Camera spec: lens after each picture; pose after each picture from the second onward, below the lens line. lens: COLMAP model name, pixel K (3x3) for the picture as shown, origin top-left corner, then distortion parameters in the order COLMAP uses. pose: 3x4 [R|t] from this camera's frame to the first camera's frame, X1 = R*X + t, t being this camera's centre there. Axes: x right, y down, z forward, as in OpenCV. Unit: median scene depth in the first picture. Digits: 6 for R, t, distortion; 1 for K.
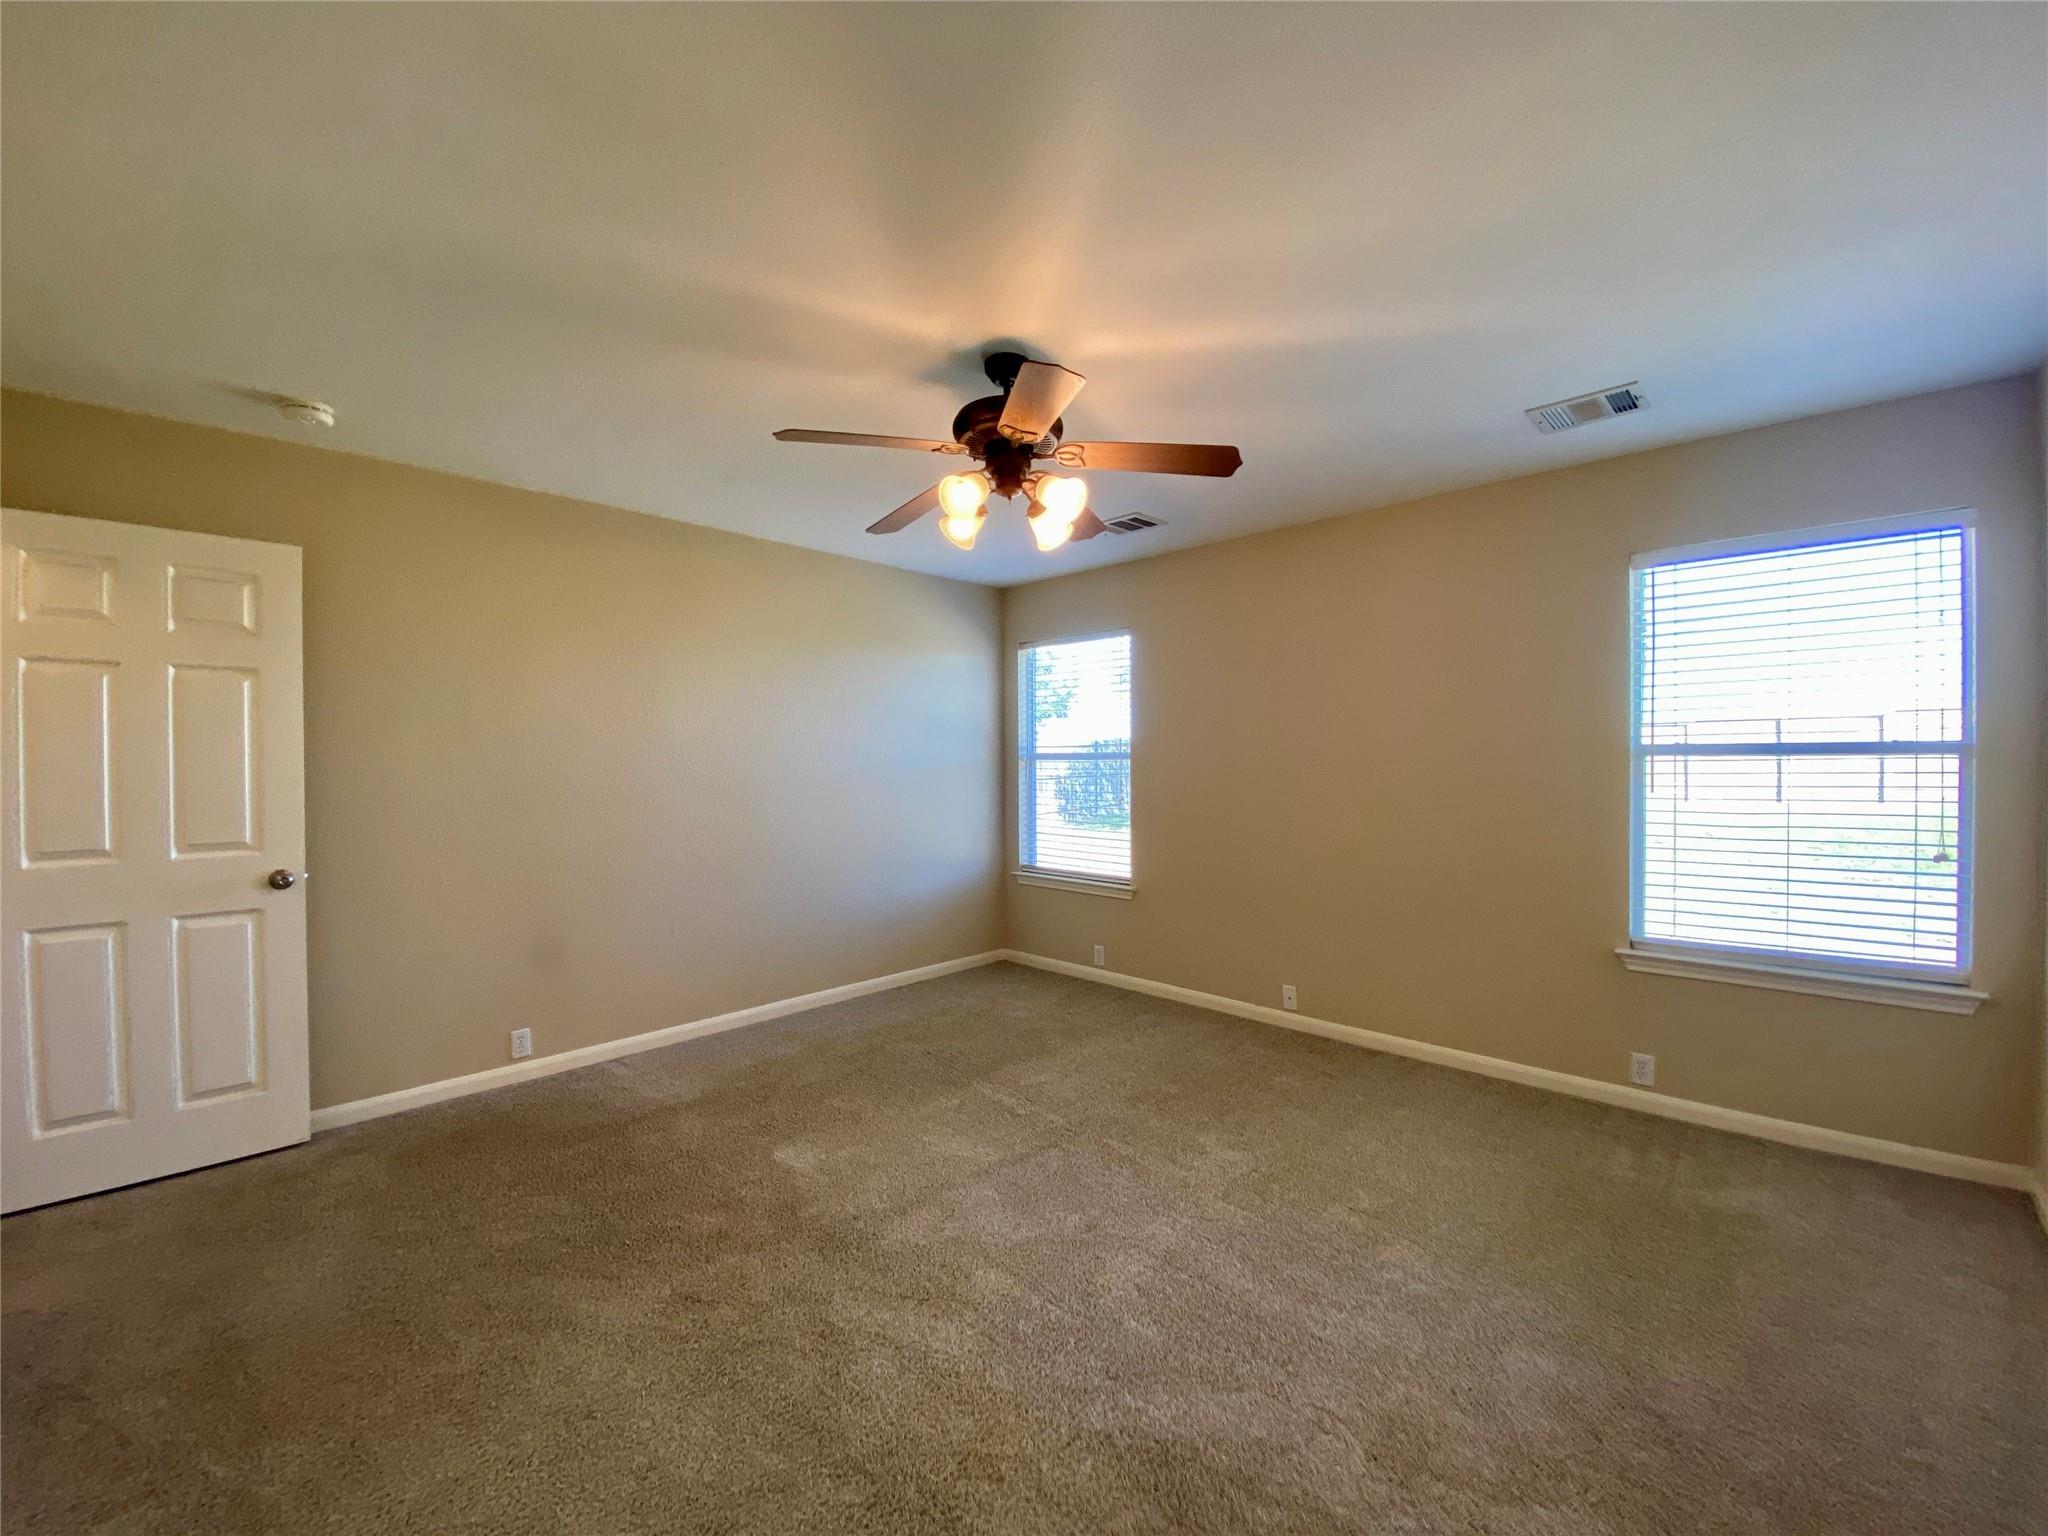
lens RADIAL K [[832.0, 0, 1024.9], [0, 832.0, 766.4], [0, 0, 1]] dist [0.034430, -0.027671]
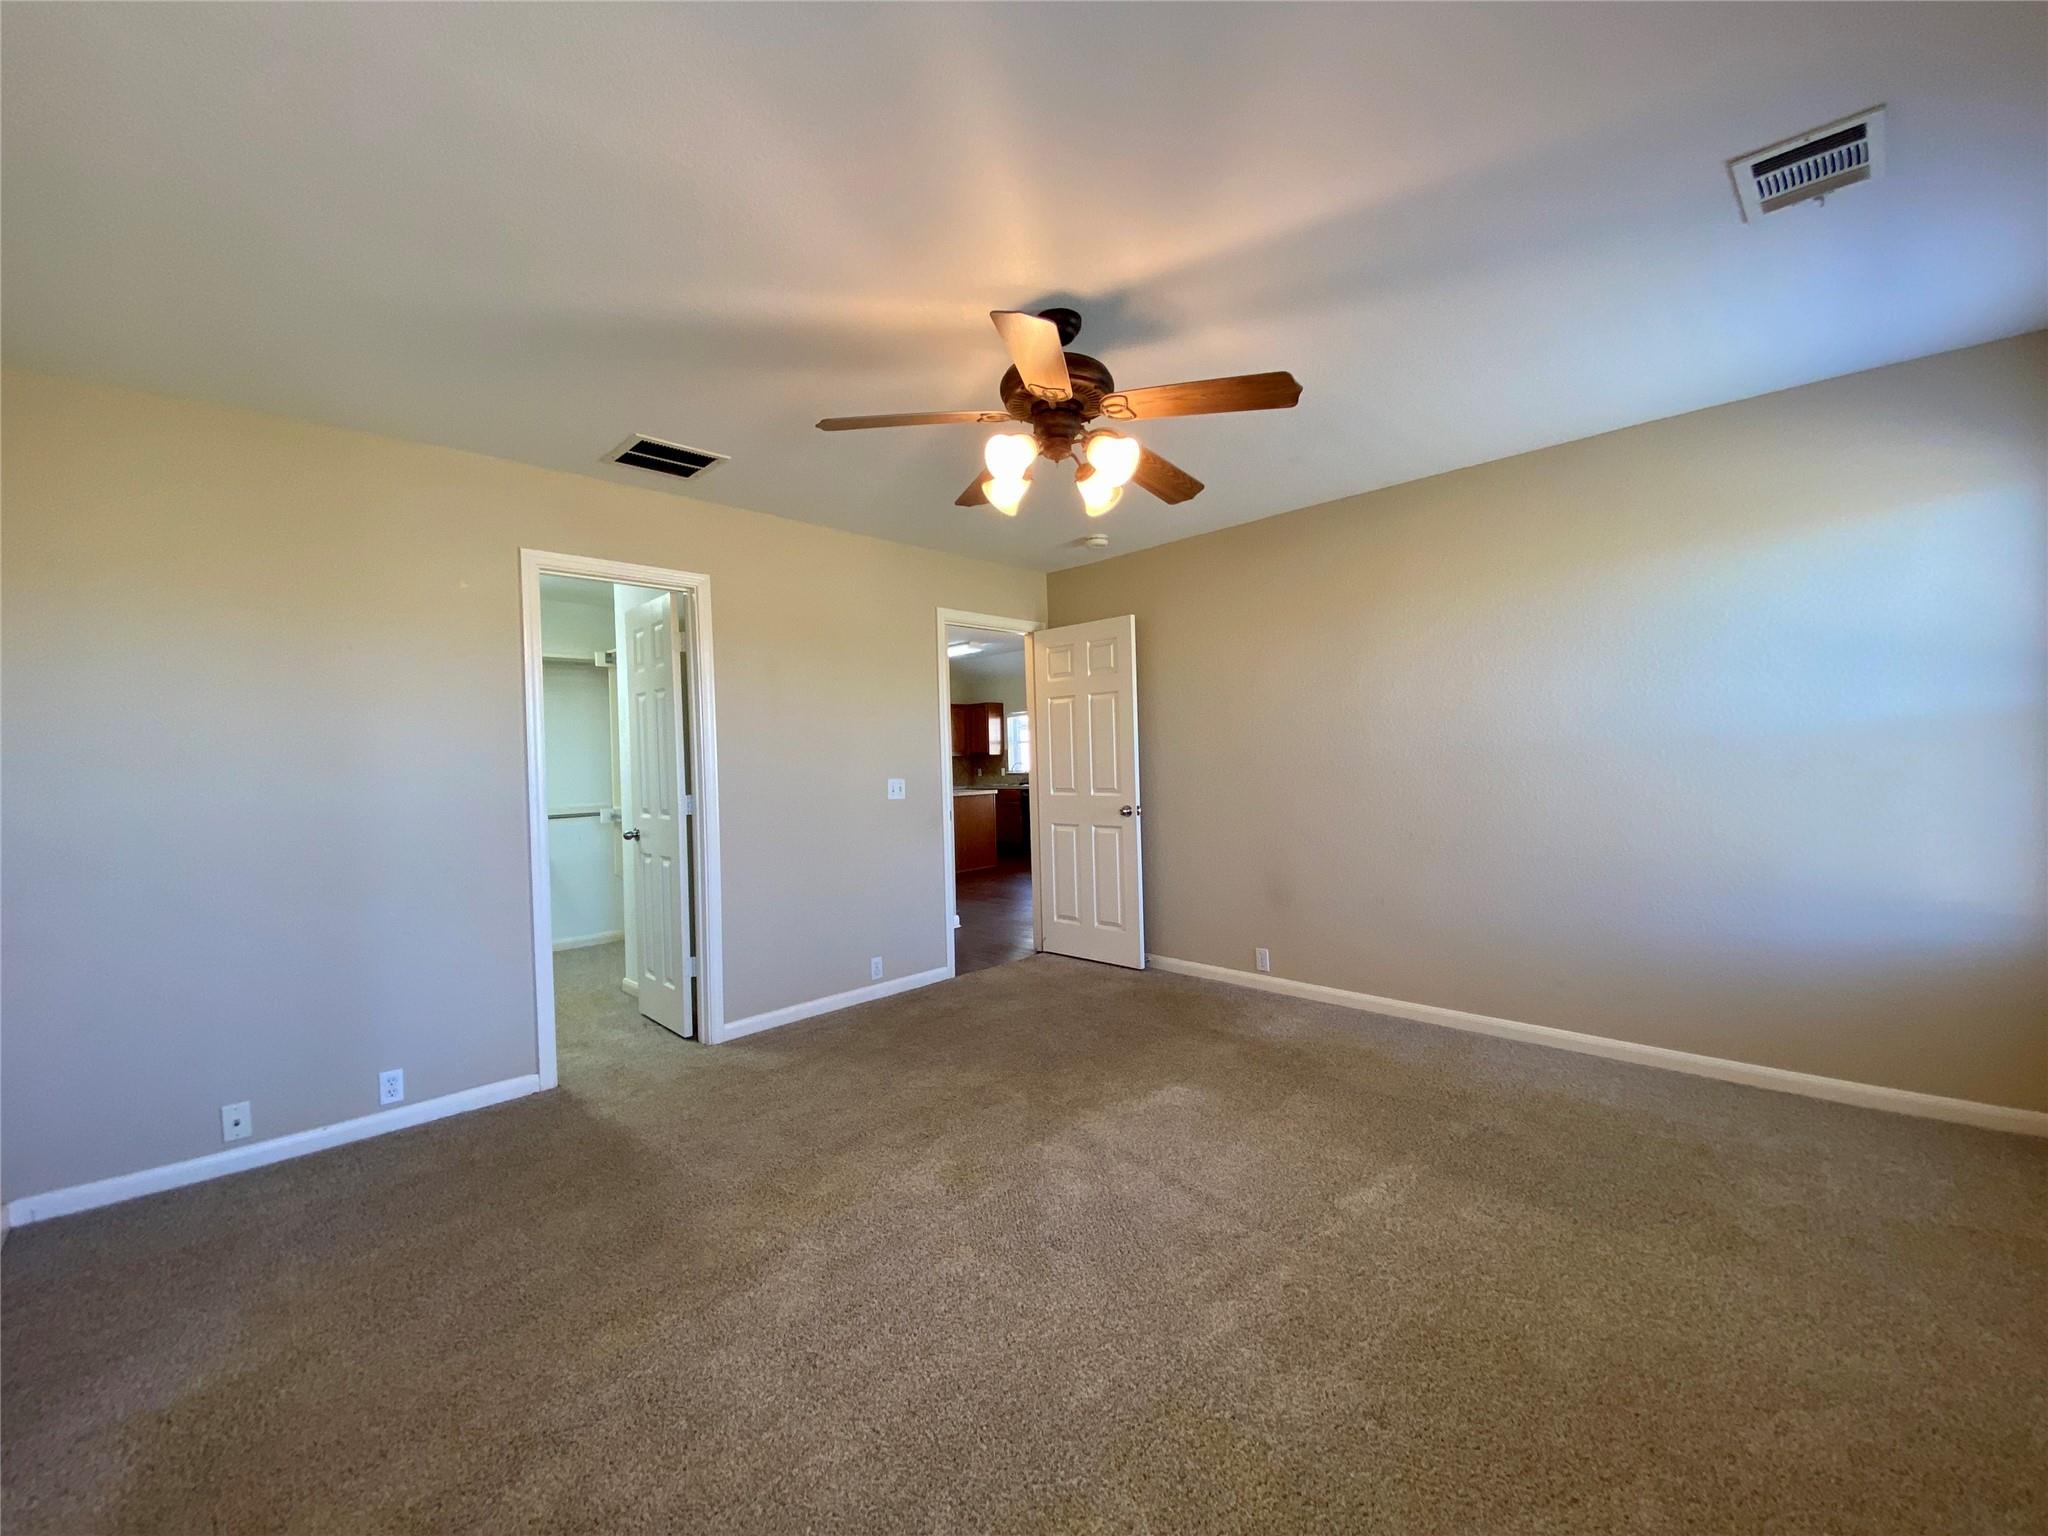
lens RADIAL K [[832.0, 0, 1024.9], [0, 832.0, 766.4], [0, 0, 1]] dist [0.034430, -0.027671]
pose [[-0.001192, 0.024112, -0.999709, 0.830453], [0.019490, 0.999520, 0.024084, -0.001929], [0.999809, -0.019456, -0.001661, 0.810080]]
